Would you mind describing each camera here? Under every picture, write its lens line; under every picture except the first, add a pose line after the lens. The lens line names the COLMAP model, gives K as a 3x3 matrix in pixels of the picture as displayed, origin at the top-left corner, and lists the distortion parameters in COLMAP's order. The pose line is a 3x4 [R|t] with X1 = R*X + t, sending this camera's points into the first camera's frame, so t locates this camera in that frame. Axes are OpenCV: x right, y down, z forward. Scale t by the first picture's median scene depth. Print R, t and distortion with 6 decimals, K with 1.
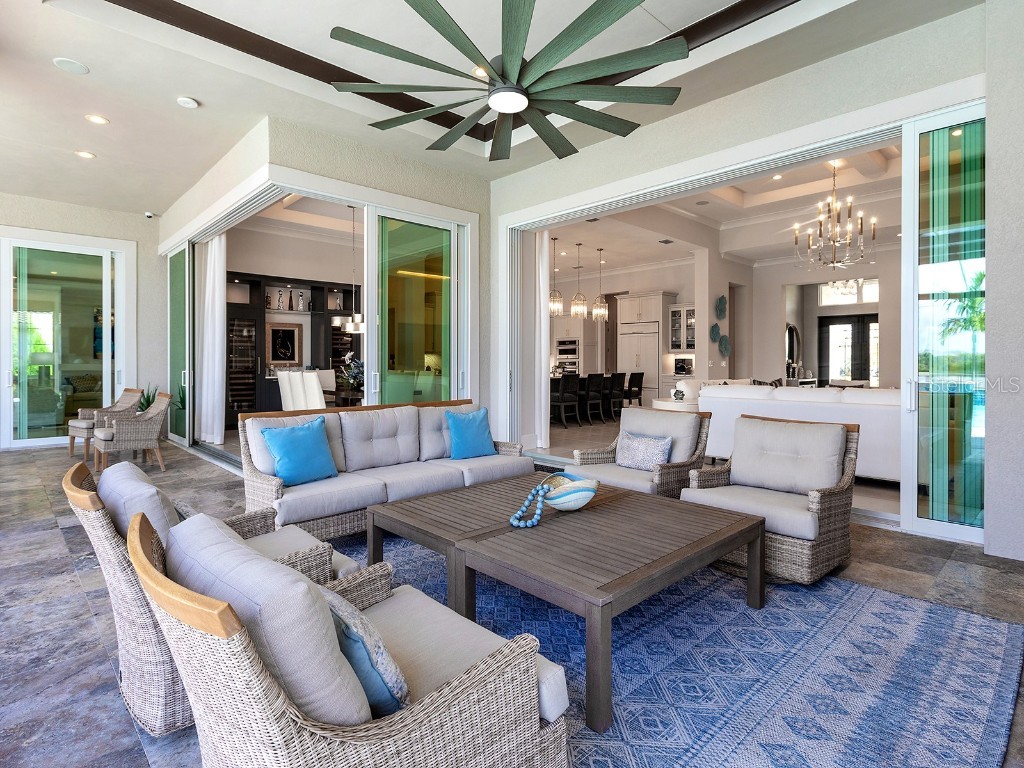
lens RADIAL K [[537.7, 0, 524.6], [0, 537.7, 366.8], [0, 0, 1]] dist [0.002890, 0.000193]
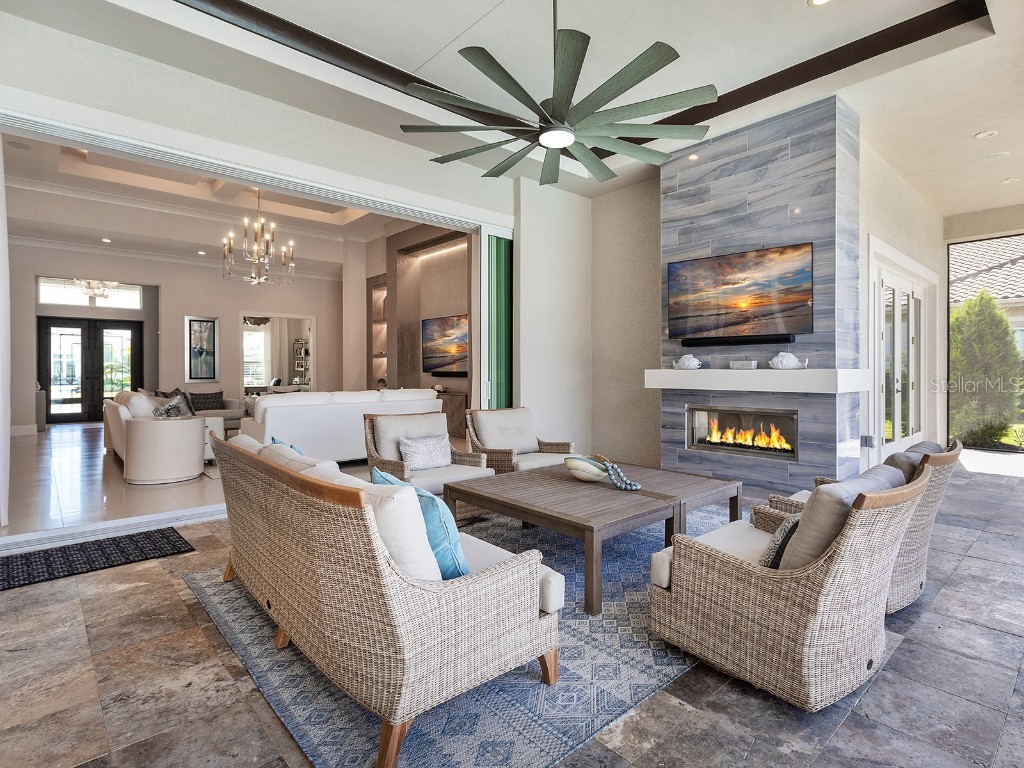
lens RADIAL K [[537.7, 0, 513.3], [0, 537.7, 377.0], [0, 0, 1]] dist [0.002890, 0.000193]
pose [[0.032834, -0.009381, 0.999417, -0.924472], [0.005334, 0.999943, 0.009210, -0.006595], [-0.999447, 0.005028, 0.032883, 0.840234]]
